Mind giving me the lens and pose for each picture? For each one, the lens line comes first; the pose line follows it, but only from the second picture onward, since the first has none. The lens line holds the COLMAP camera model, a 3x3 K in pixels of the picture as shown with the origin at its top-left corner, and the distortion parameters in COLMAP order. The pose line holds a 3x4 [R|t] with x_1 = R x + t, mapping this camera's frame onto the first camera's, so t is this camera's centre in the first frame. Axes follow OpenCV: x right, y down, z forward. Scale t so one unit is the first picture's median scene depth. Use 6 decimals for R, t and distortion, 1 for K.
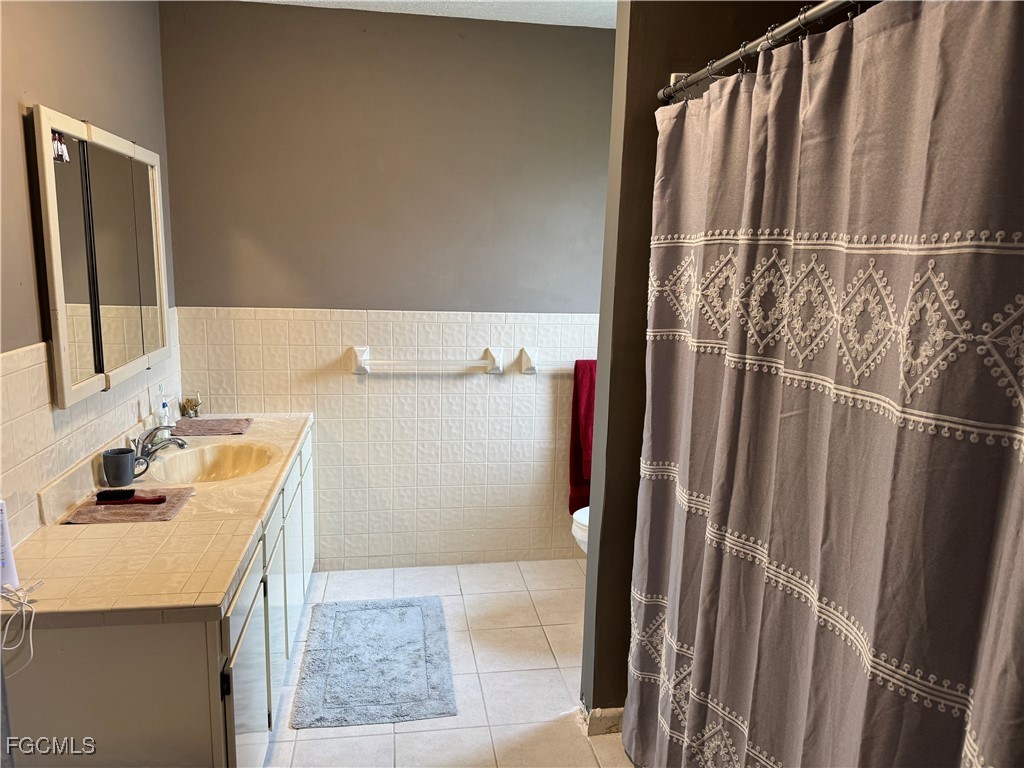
lens RADIAL K [[712.6, 0, 512.0], [0, 712.6, 384.0], [0, 0, 1]] dist [0.109837, -0.149707]
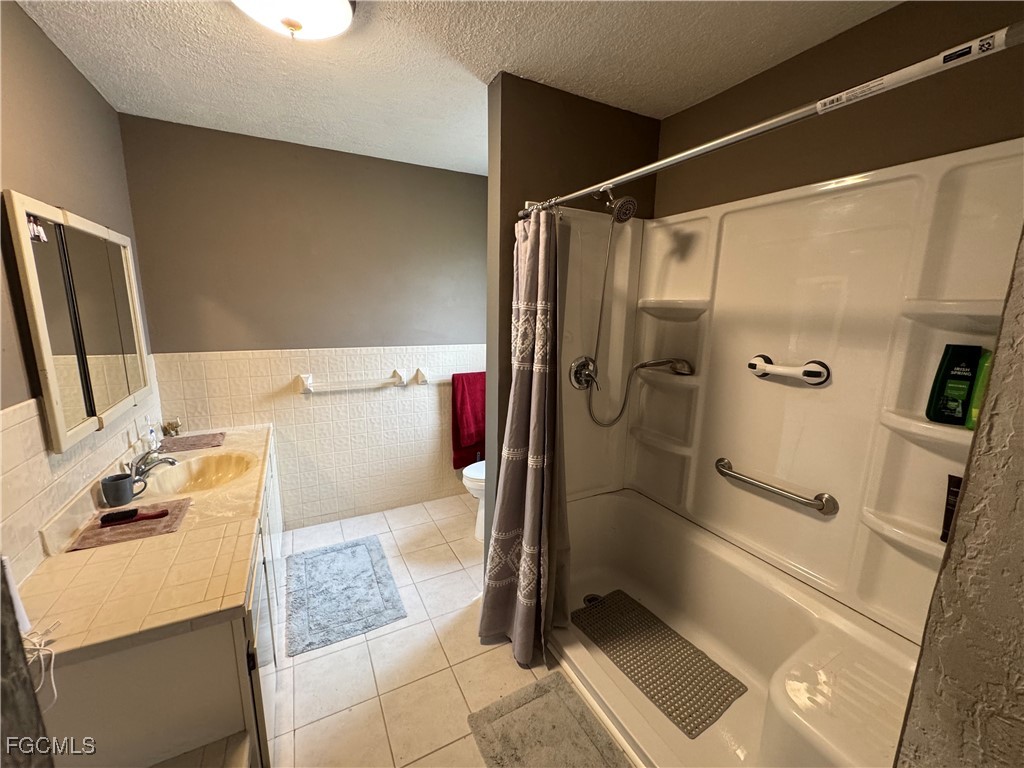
lens RADIAL K [[406.9, 0, 512.0], [0, 406.9, 384.0], [0, 0, 1]] dist [-0.000100, -0.000708]
pose [[0.948923, -0.068907, 0.307890, -0.084079], [0.064170, 0.997613, 0.025496, -0.032529], [-0.308912, -0.004437, 0.951080, 0.107623]]
